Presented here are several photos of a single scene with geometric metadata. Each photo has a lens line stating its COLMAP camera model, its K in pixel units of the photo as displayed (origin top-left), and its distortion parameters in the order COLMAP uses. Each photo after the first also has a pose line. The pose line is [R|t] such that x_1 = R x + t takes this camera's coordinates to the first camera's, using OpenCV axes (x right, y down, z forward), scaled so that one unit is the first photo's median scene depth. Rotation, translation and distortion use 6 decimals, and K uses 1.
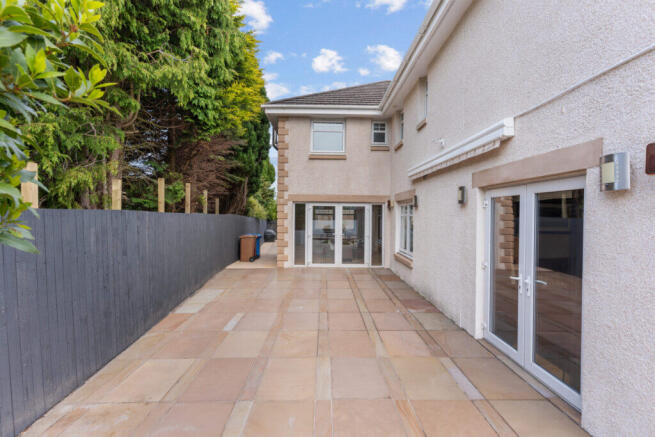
lens RADIAL K [[310.8, 0, 327.8], [0, 310.8, 218.8], [0, 0, 1]] dist [0.000583, 0.000353]
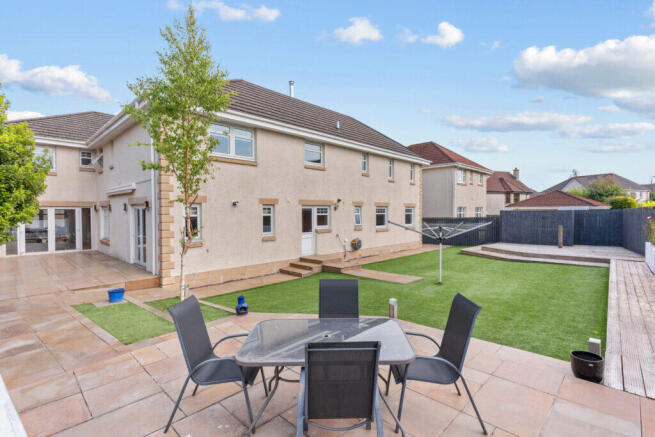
lens RADIAL K [[310.8, 0, 327.3], [0, 310.8, 217.5], [0, 0, 1]] dist [0.000583, 0.000353]
pose [[0.702931, -0.026669, 0.710758, -0.087246], [0.021806, 0.999635, 0.015943, 0.000420], [-0.710924, 0.004293, 0.703256, -0.866954]]
